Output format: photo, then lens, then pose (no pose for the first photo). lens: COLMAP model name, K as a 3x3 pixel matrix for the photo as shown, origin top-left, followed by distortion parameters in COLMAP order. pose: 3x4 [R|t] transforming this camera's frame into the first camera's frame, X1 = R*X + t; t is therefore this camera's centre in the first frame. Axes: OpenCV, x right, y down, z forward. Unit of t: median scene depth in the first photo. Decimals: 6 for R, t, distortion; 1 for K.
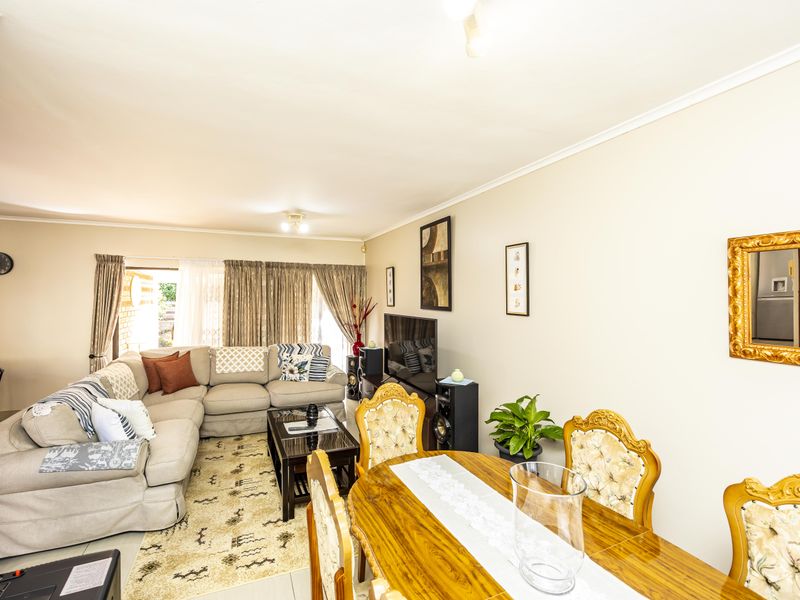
lens RADIAL K [[349.4, 0, 404.7], [0, 349.4, 296.5], [0, 0, 1]] dist [0.008572, 0.000759]
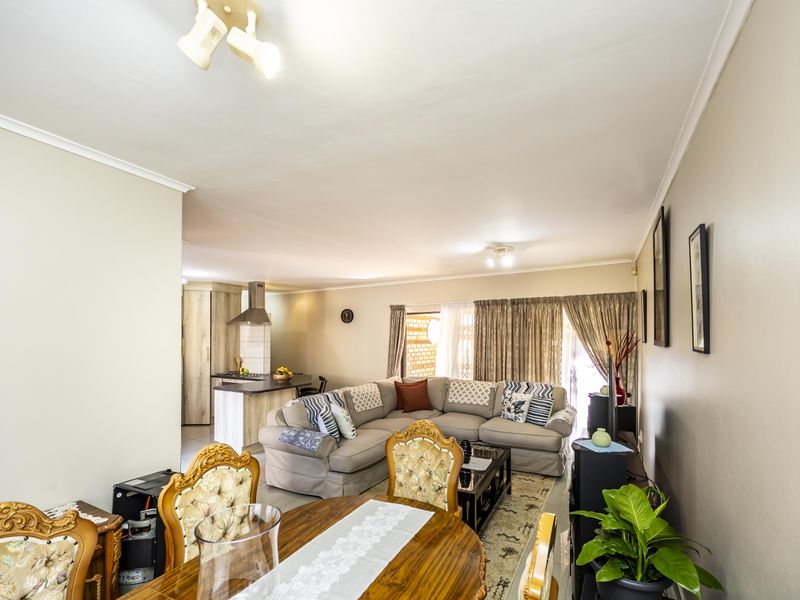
lens RADIAL K [[371.9, 0, 440.0], [0, 371.9, 329.9], [0, 0, 1]] dist [-0.005786, -0.000038]
pose [[0.657397, -0.030654, -0.752920, 0.324157], [0.016797, 0.999520, -0.026028, 0.016340], [0.753357, 0.004464, 0.657597, 0.173584]]
